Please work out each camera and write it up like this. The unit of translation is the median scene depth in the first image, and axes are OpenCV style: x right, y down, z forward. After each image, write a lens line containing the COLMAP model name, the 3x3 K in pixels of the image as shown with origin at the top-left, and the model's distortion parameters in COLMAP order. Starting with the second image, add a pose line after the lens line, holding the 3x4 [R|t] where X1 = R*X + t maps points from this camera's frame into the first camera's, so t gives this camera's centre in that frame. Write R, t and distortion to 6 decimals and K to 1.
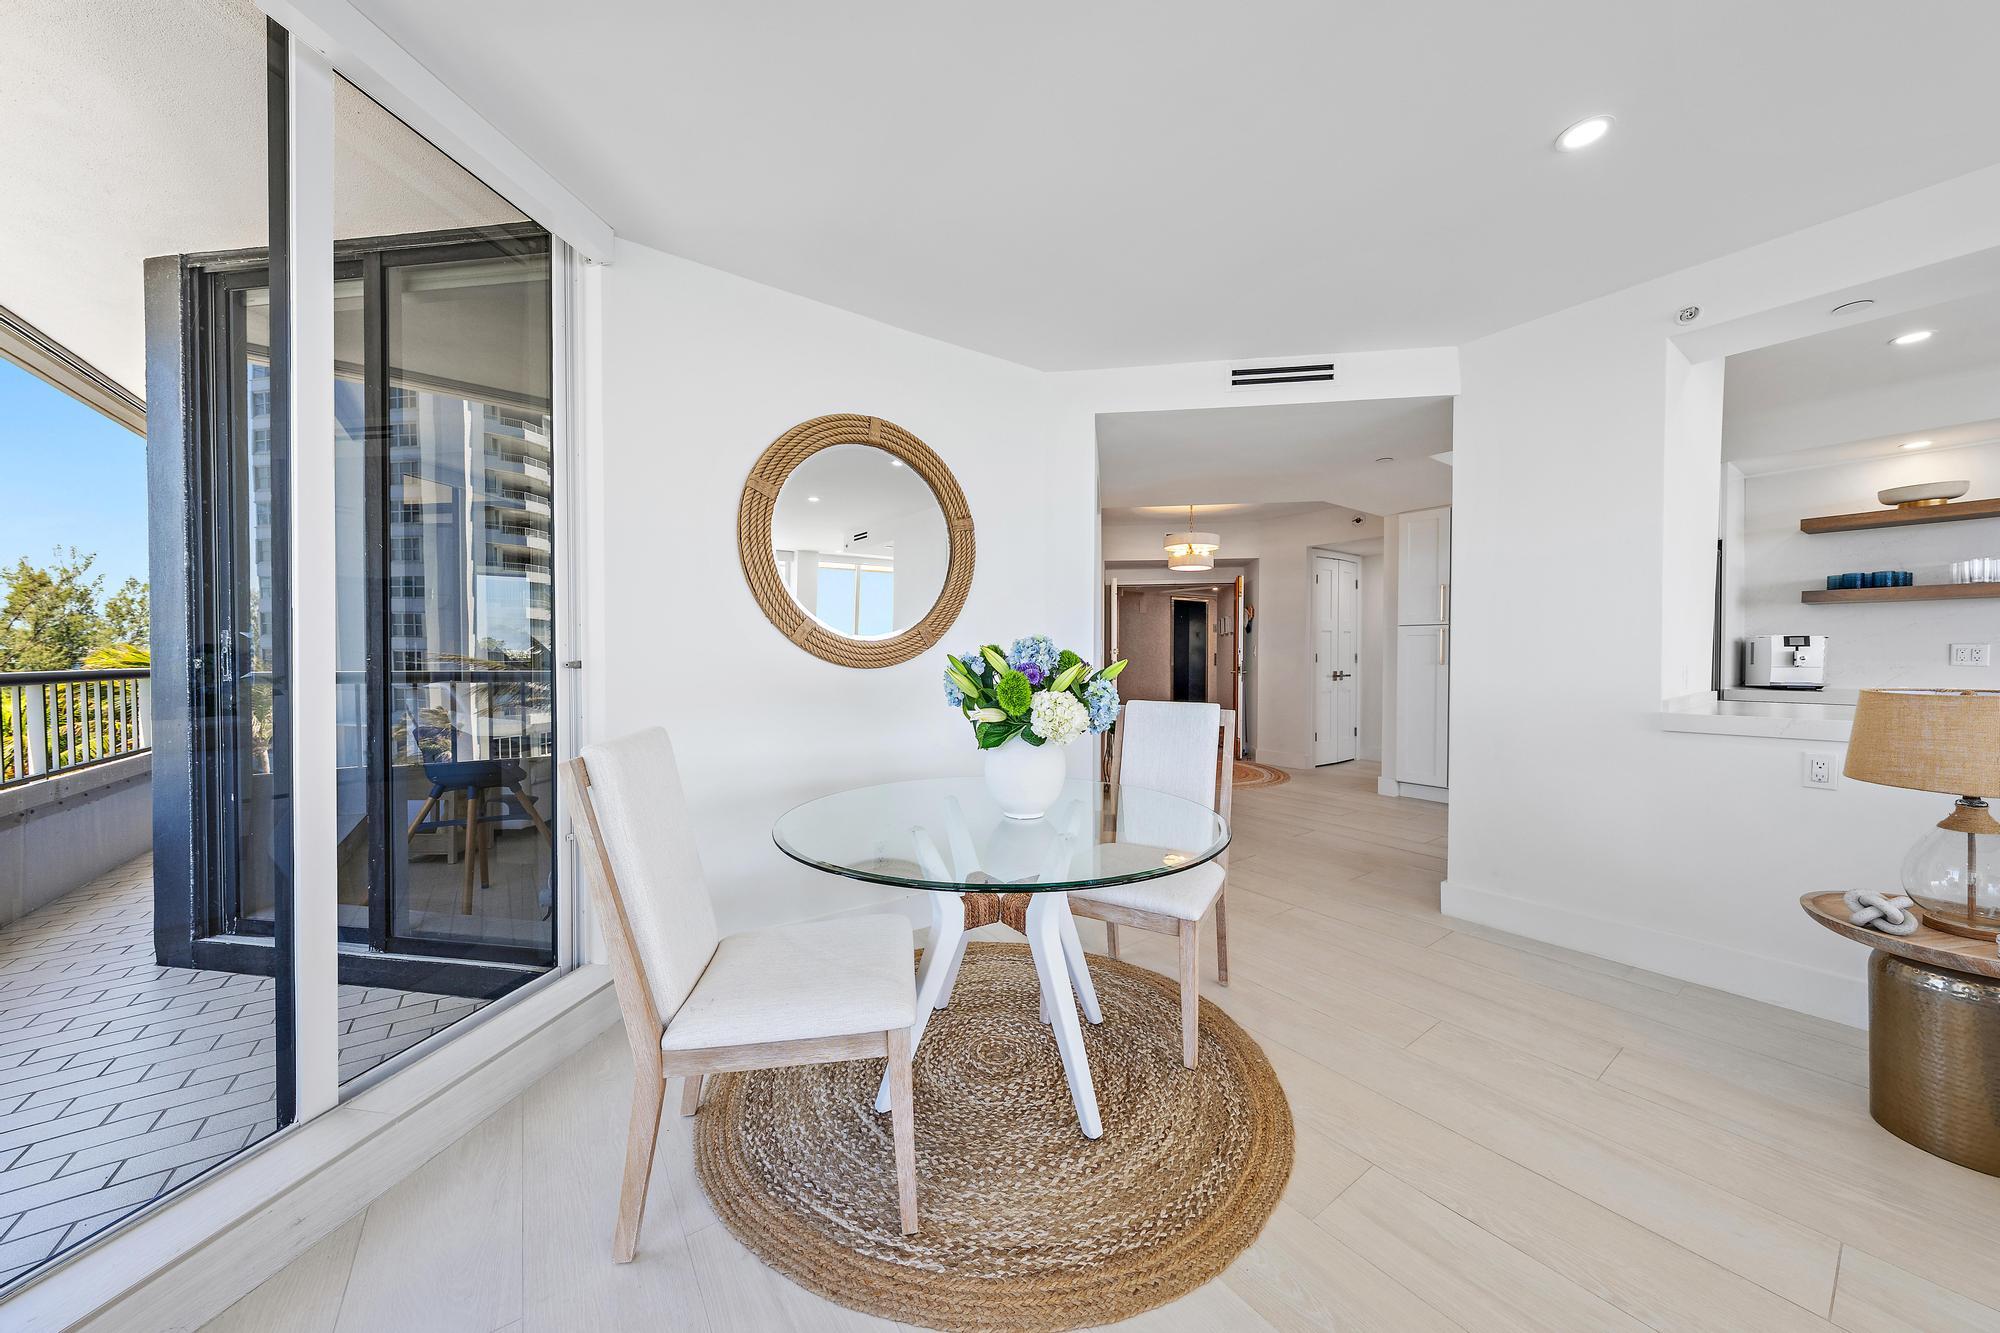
lens RADIAL K [[680.5, 0, 1010.3], [0, 680.5, 656.1], [0, 0, 1]] dist [-0.003243, 0.000102]
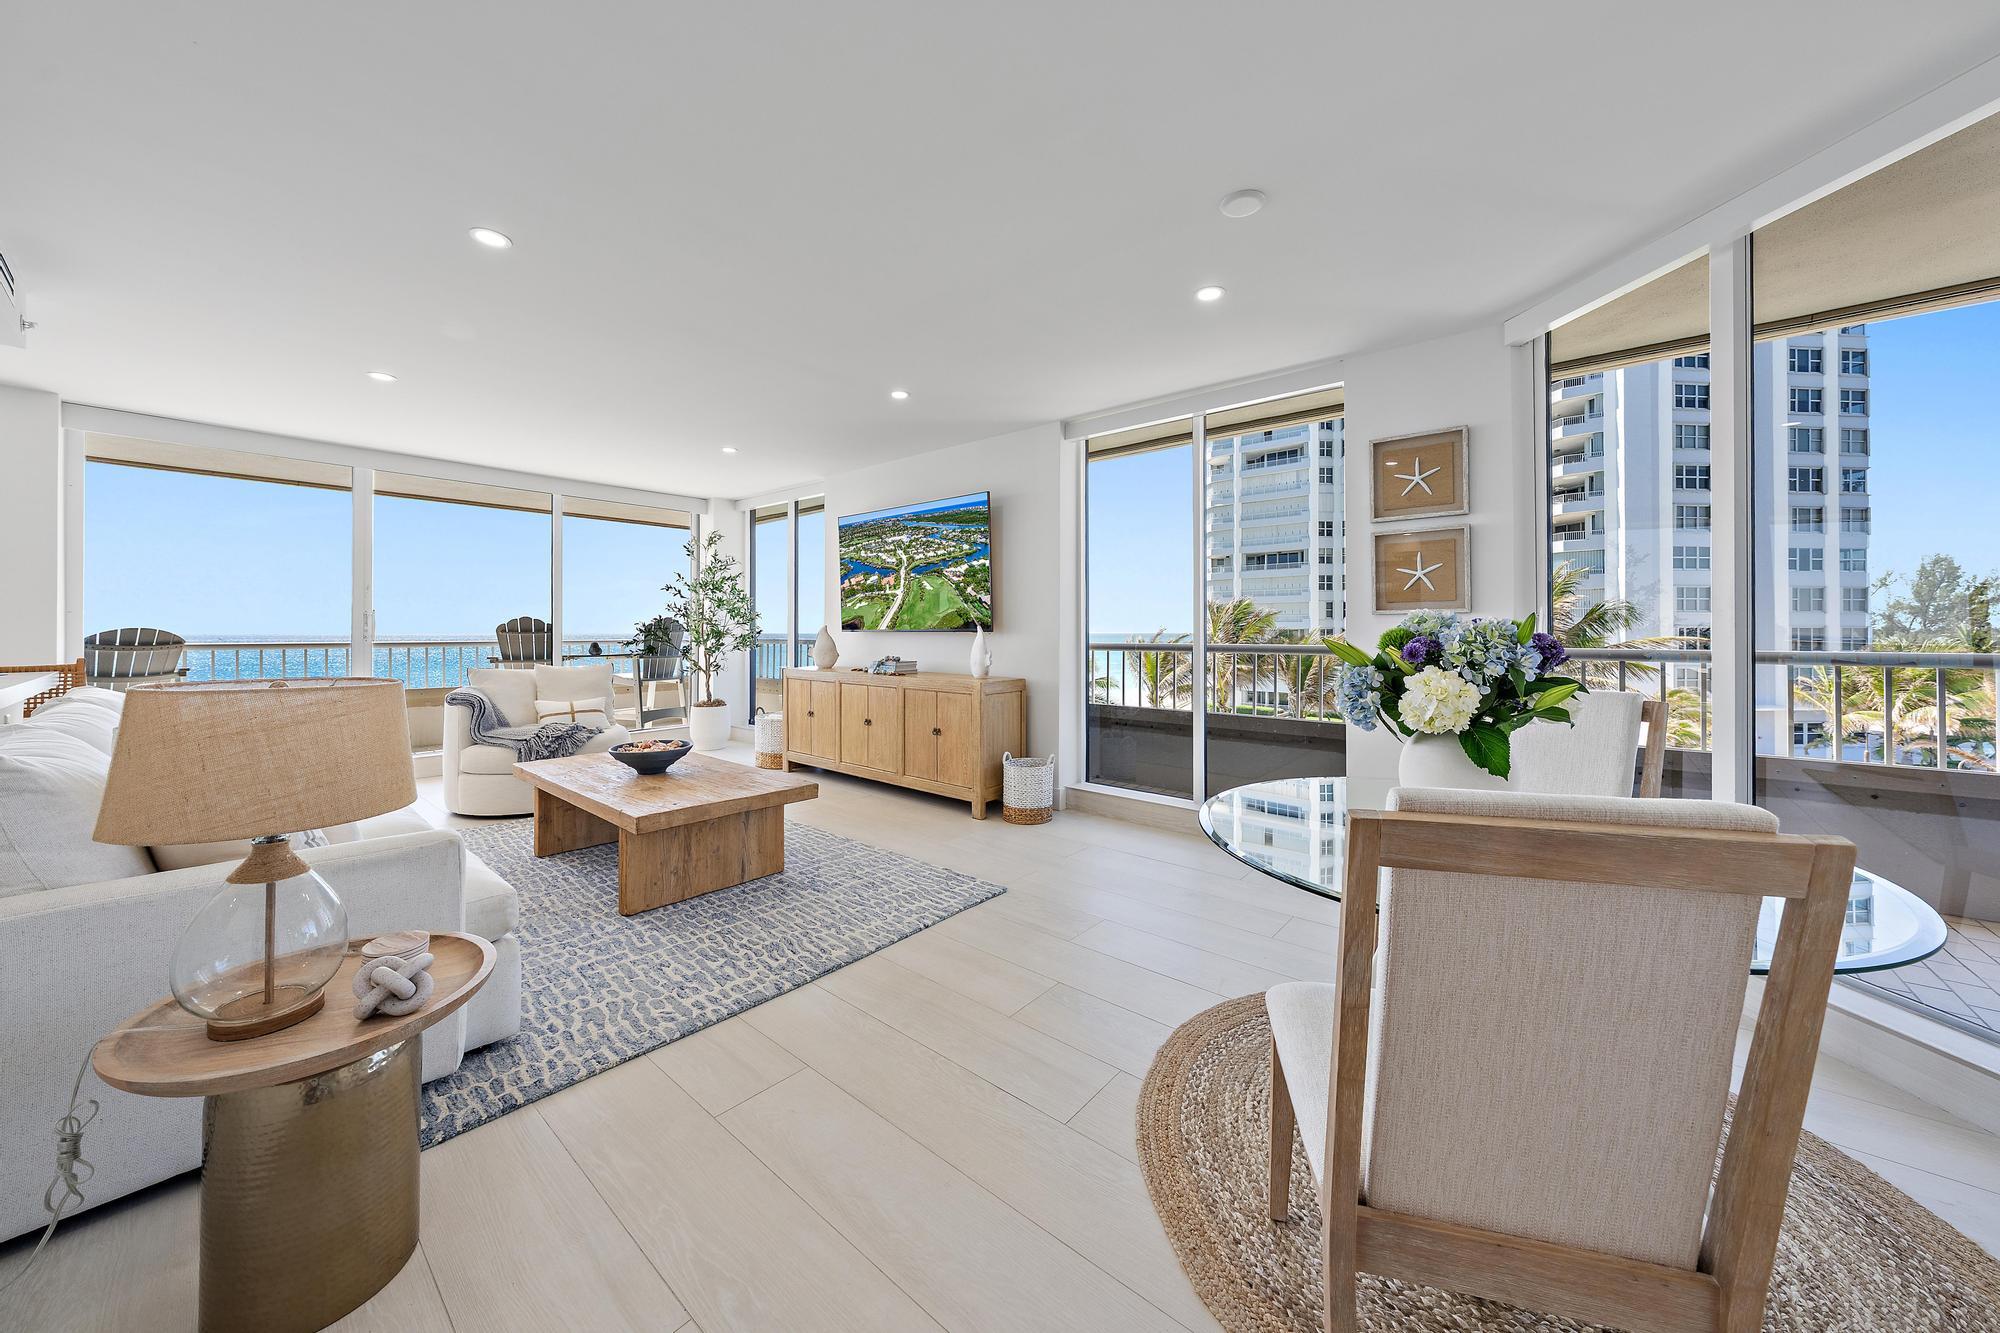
lens RADIAL K [[680.5, 0, 1002.5], [0, 680.5, 630.7], [0, 0, 1]] dist [-0.003243, 0.000102]
pose [[-0.972586, -0.001797, -0.232537, 0.435115], [-0.002304, 0.999996, 0.001909, -0.005291], [0.232532, 0.002393, -0.972586, 0.992177]]
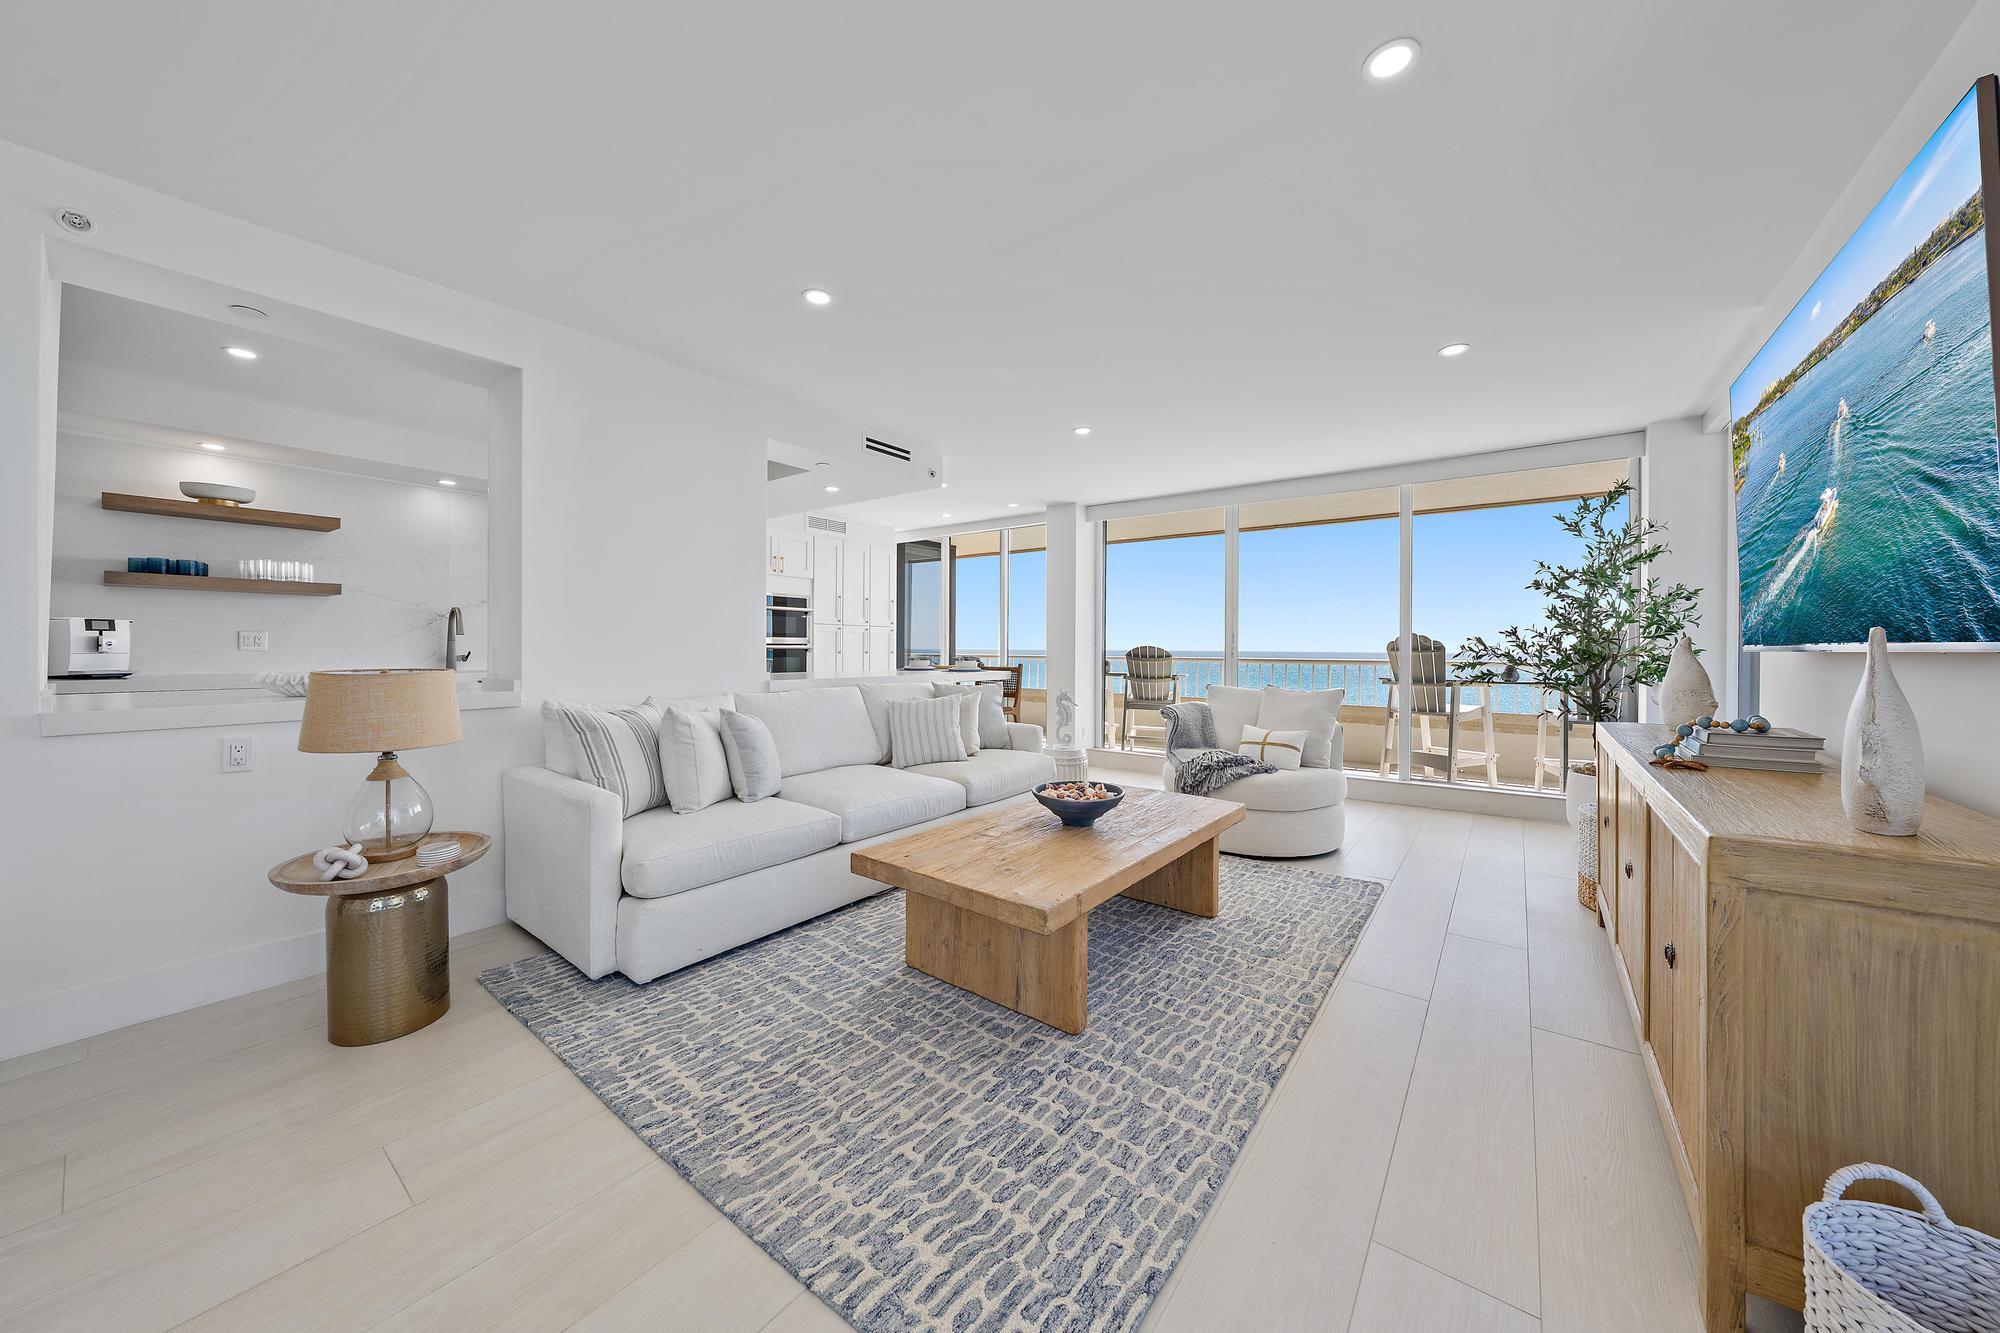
lens RADIAL K [[680.5, 0, 998.8], [0, 680.5, 647.4], [0, 0, 1]] dist [-0.003243, 0.000102]
pose [[-0.289539, -0.003650, 0.957159, -0.081674], [-0.005023, 0.999985, 0.002294, 0.000004], [-0.957153, -0.004143, -0.289553, 0.139021]]
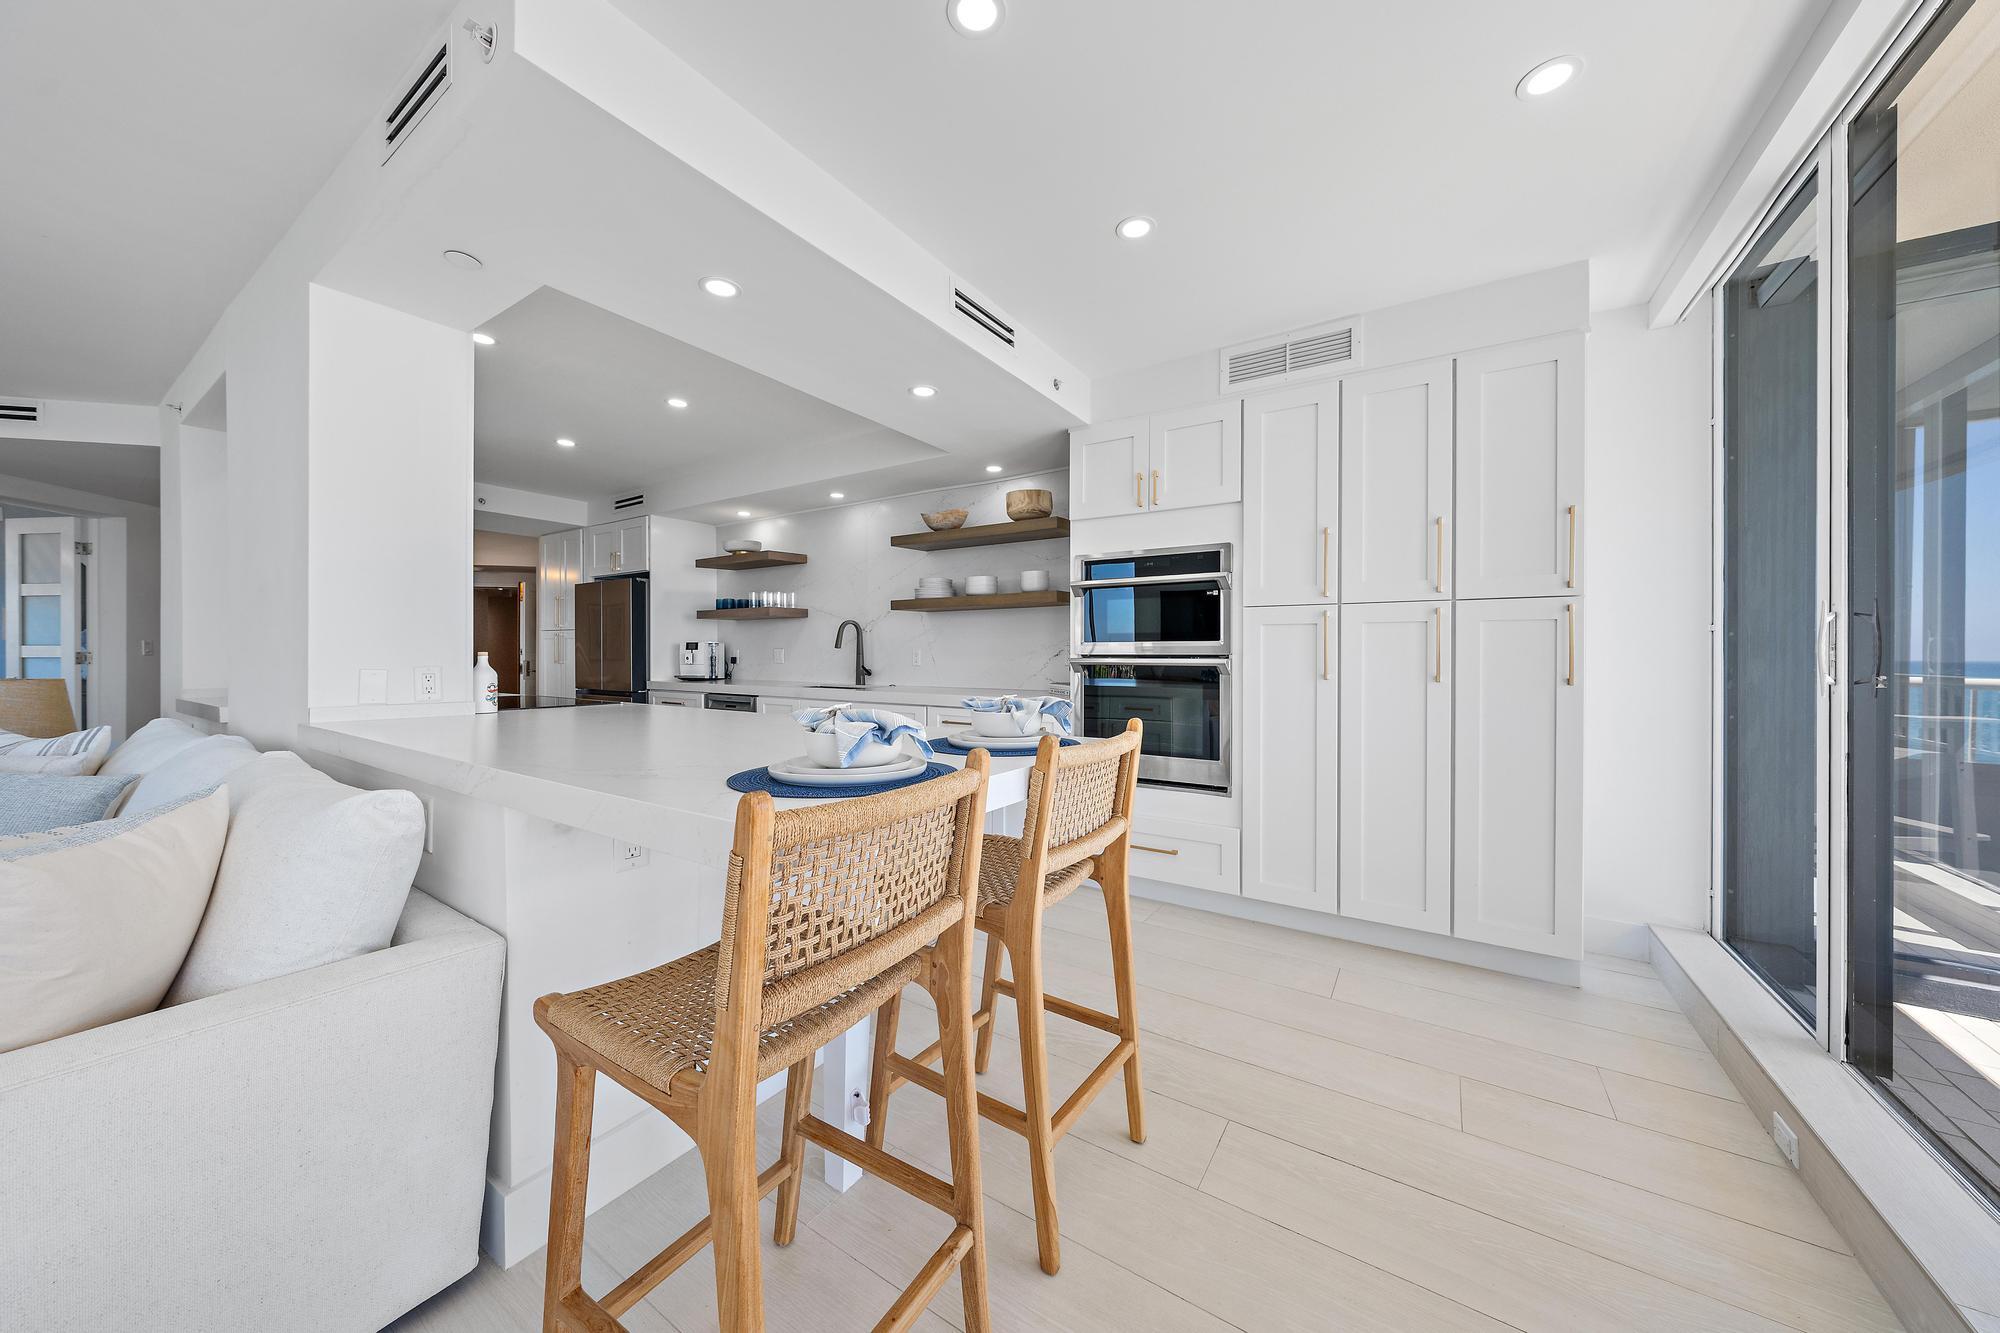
lens RADIAL K [[680.5, 0, 989.6], [0, 680.5, 660.1], [0, 0, 1]] dist [-0.003243, 0.000102]
pose [[0.940389, 0.008501, 0.339994, 1.656375], [-0.008245, 0.999964, -0.002197, 0.006591], [-0.340000, -0.000737, 0.940425, -0.699983]]
